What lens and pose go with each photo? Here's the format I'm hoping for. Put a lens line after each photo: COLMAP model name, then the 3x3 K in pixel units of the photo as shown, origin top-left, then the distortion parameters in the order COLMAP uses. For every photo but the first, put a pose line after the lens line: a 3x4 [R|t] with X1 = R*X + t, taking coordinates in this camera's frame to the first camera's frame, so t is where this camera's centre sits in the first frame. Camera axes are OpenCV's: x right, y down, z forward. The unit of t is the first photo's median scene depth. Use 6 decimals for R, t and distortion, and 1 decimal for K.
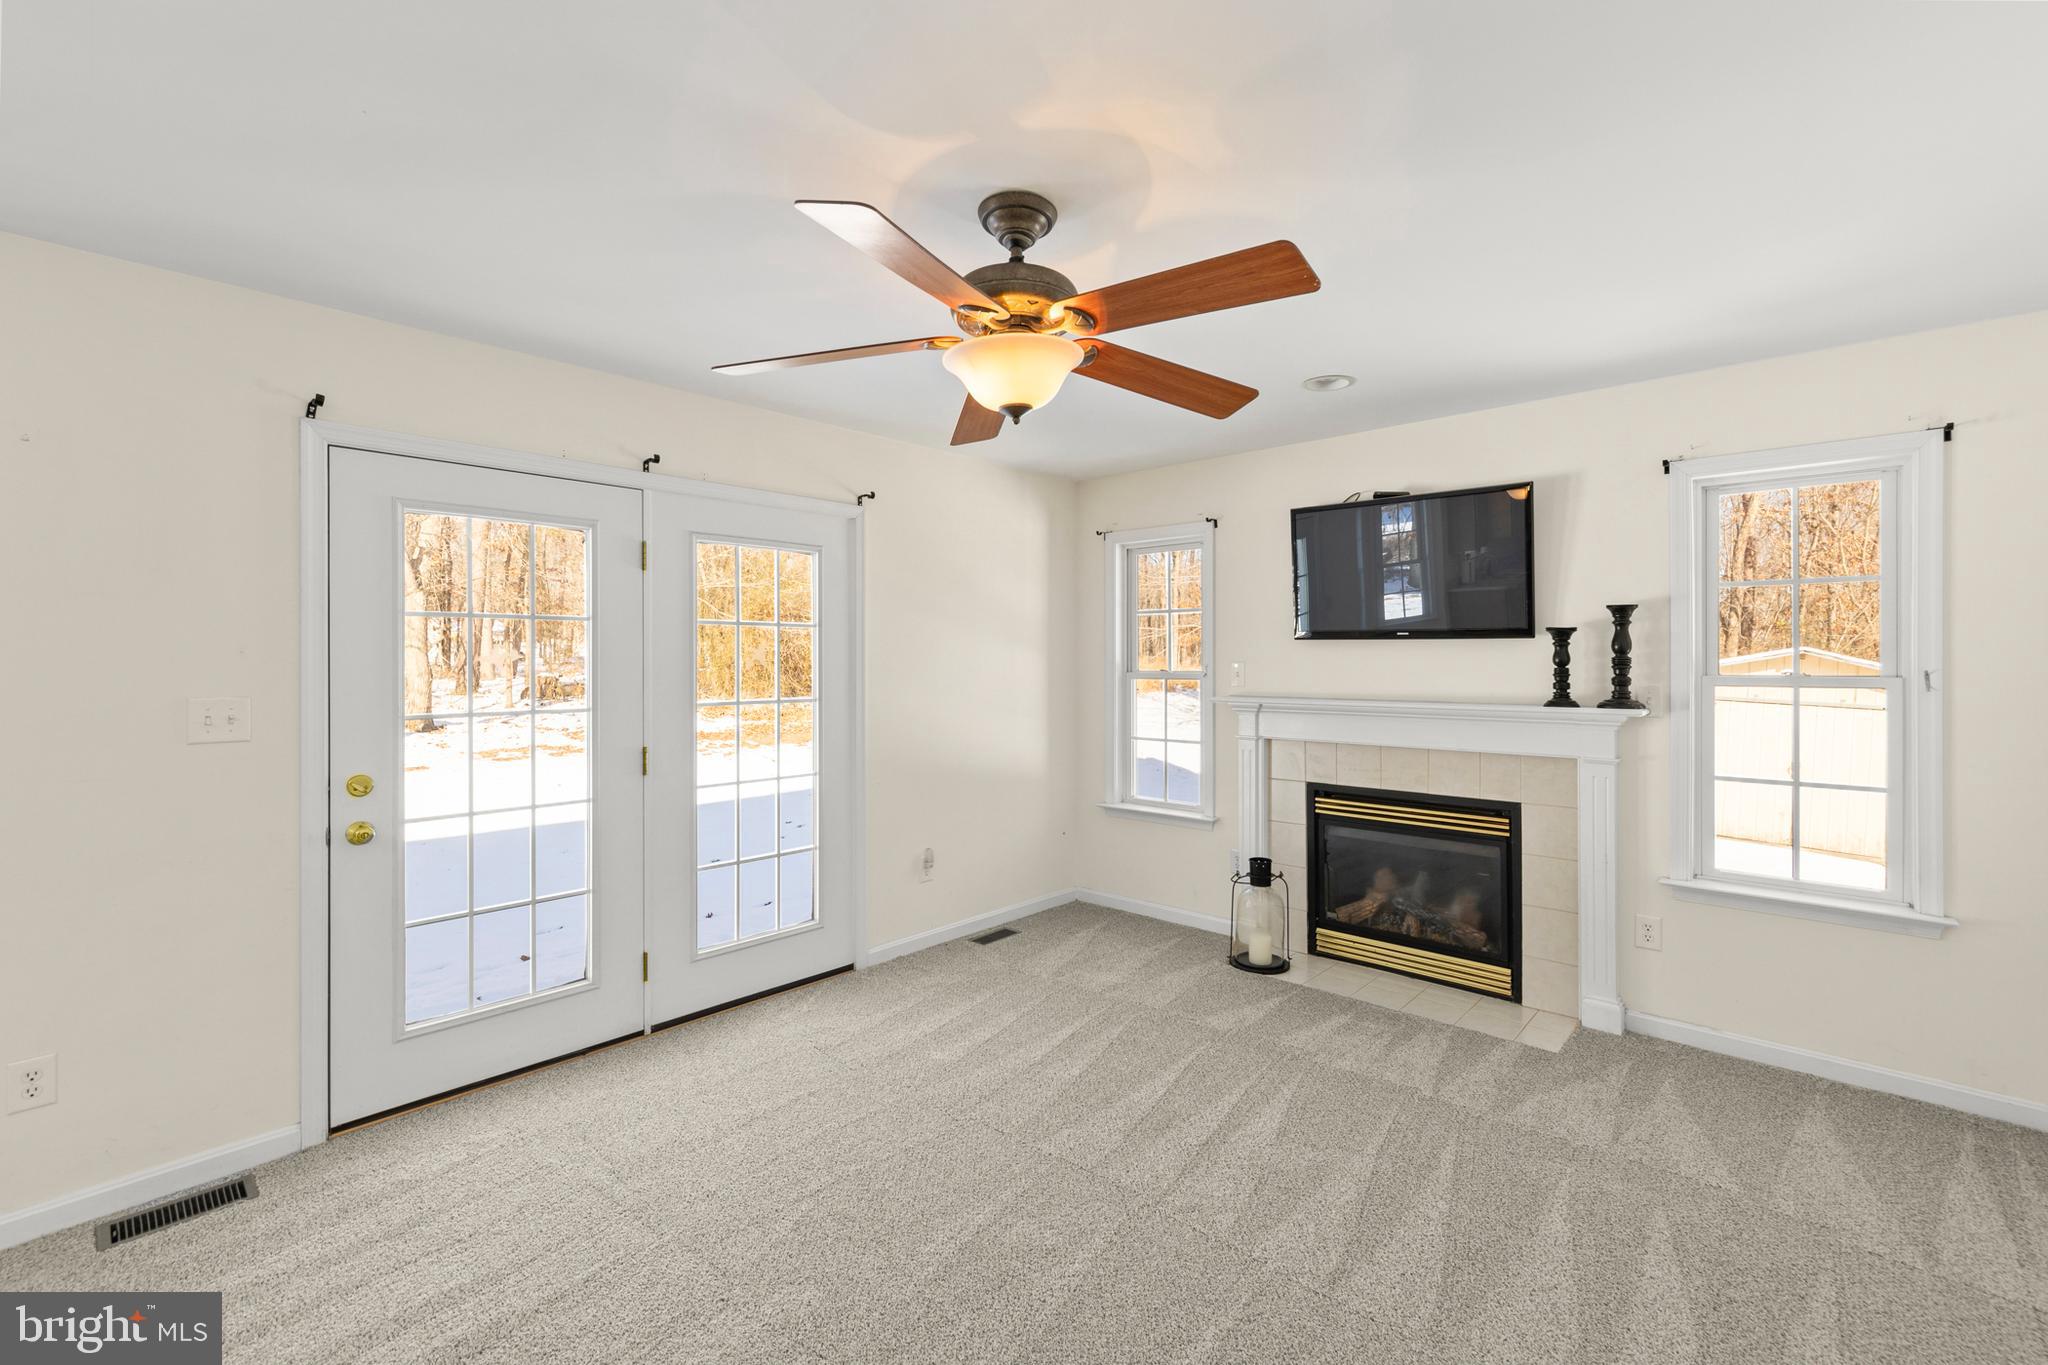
lens RADIAL K [[876.6, 0, 970.2], [0, 876.6, 661.0], [0, 0, 1]] dist [0.003518, 0.000490]
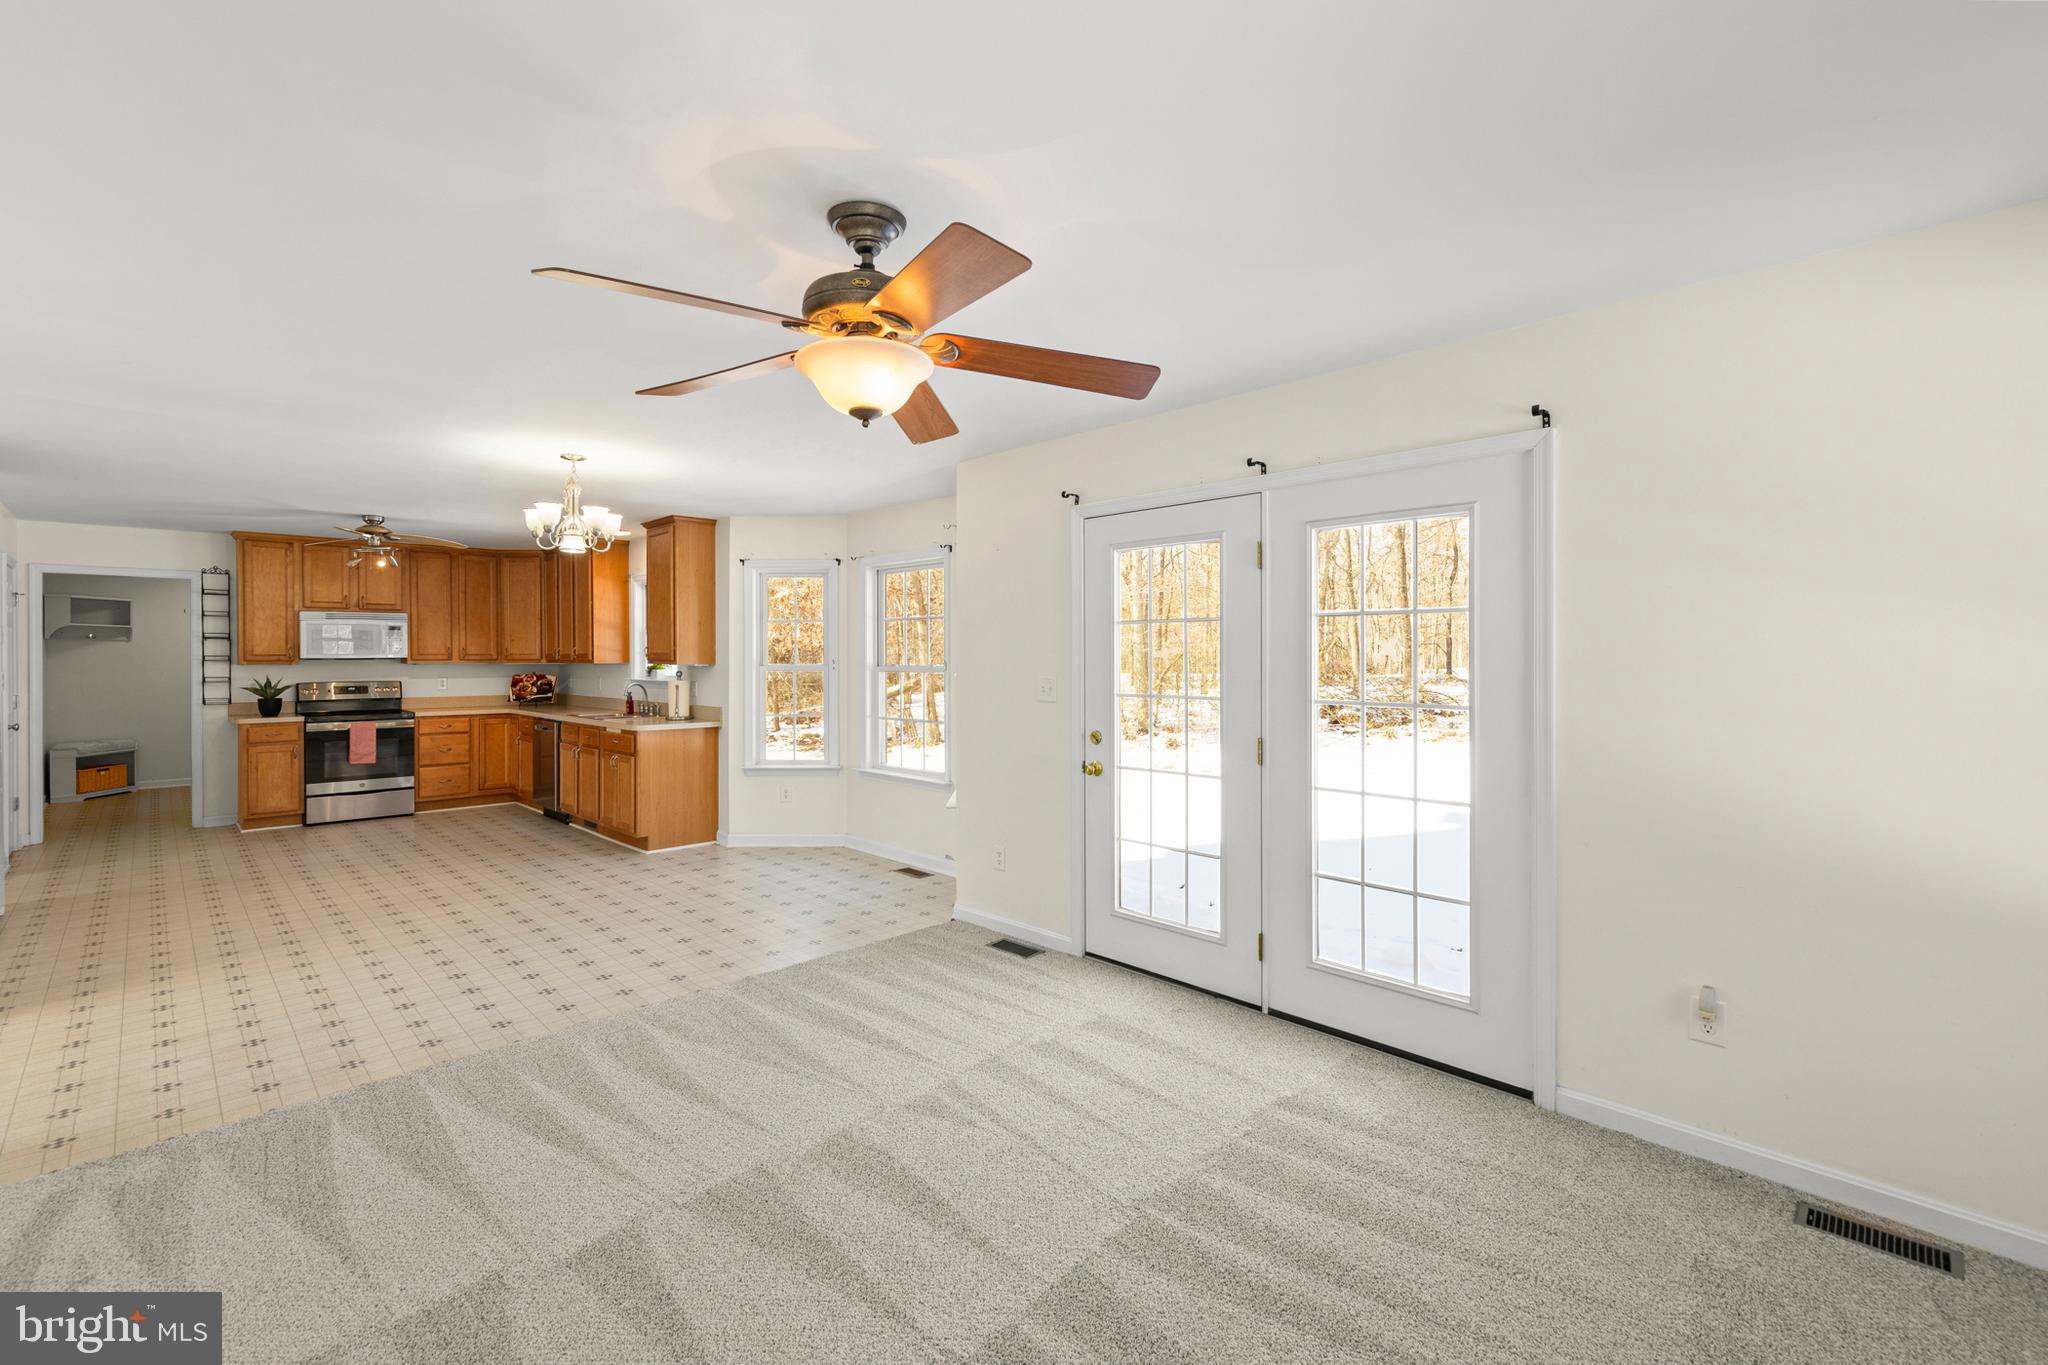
lens RADIAL K [[921.9, 0, 1128.1], [0, 921.9, 663.7], [0, 0, 1]] dist [-0.000076, 0.000235]
pose [[0.020150, 0.012365, -0.999721, 0.645958], [0.000588, 0.999923, 0.012379, -0.003497], [0.999797, -0.000837, 0.020142, 0.733028]]
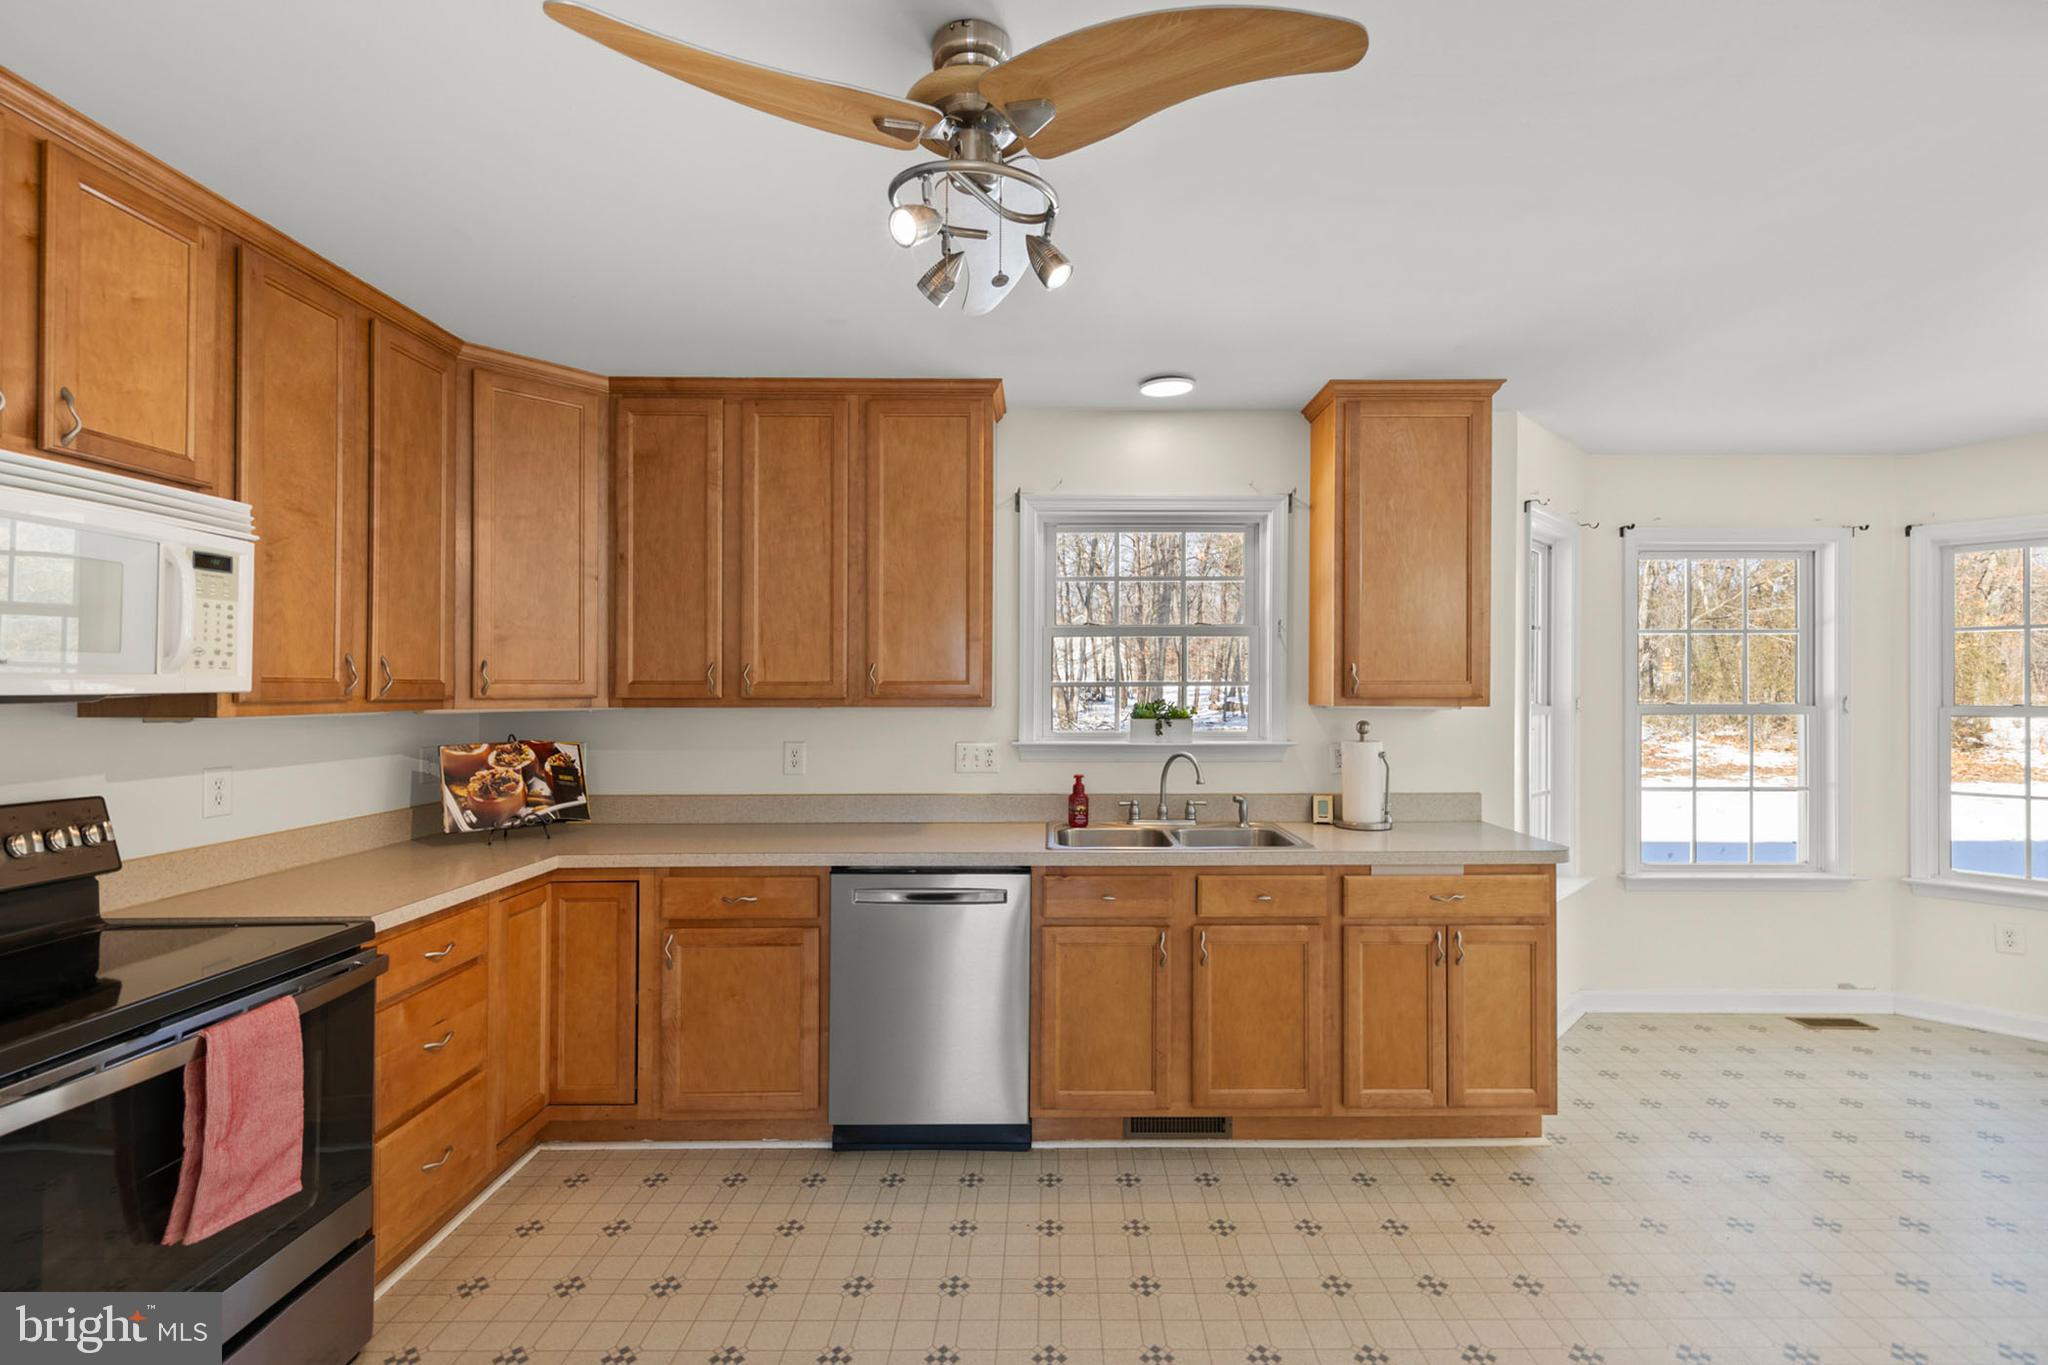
lens RADIAL K [[863.8, 0, 1047.8], [0, 863.8, 685.6], [0, 0, 1]] dist [0.005923, 0.000020]
pose [[0.706734, -0.000606, -0.707479, -0.930930], [-0.003415, 0.999985, -0.004268, 0.005251], [0.707471, 0.005433, 0.706722, -0.970609]]
